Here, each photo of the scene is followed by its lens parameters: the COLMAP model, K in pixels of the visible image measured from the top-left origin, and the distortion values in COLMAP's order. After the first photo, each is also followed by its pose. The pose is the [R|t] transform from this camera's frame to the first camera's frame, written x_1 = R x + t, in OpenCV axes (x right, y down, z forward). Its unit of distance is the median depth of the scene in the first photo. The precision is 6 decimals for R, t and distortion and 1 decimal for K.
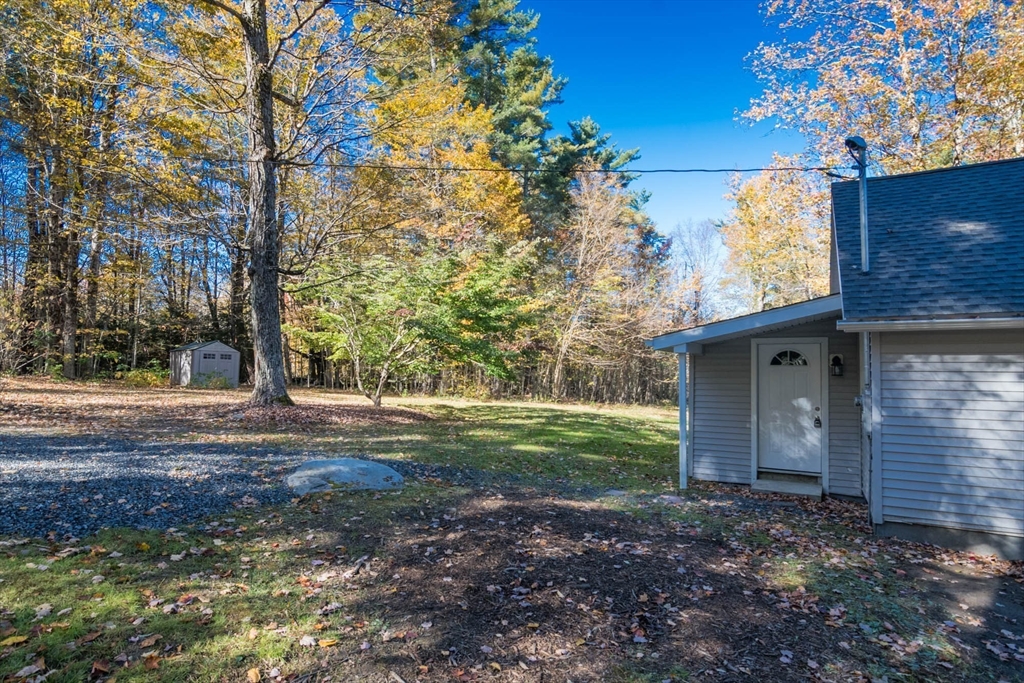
lens RADIAL K [[509.3, 0, 509.2], [0, 509.3, 350.7], [0, 0, 1]] dist [-0.011875, -0.000711]
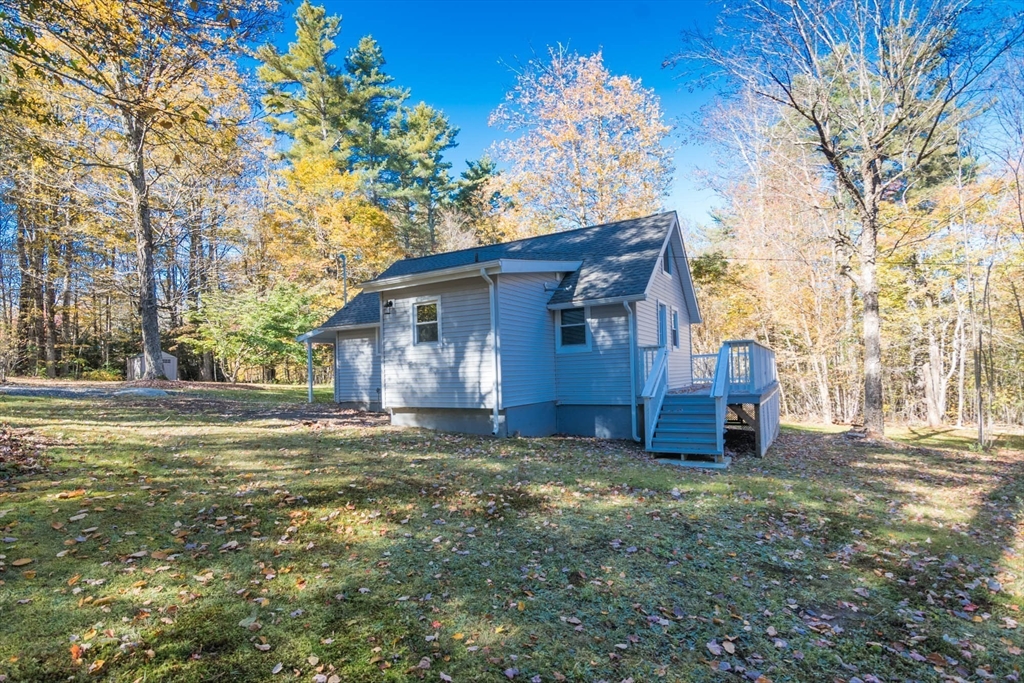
lens RADIAL K [[503.3, 0, 511.8], [0, 503.3, 359.7], [0, 0, 1]] dist [-0.019010, -0.000127]
pose [[0.999310, -0.034831, 0.012872, 1.111552], [0.034697, 0.999343, 0.010473, 0.079913], [-0.013228, -0.010019, 0.999862, -1.136257]]
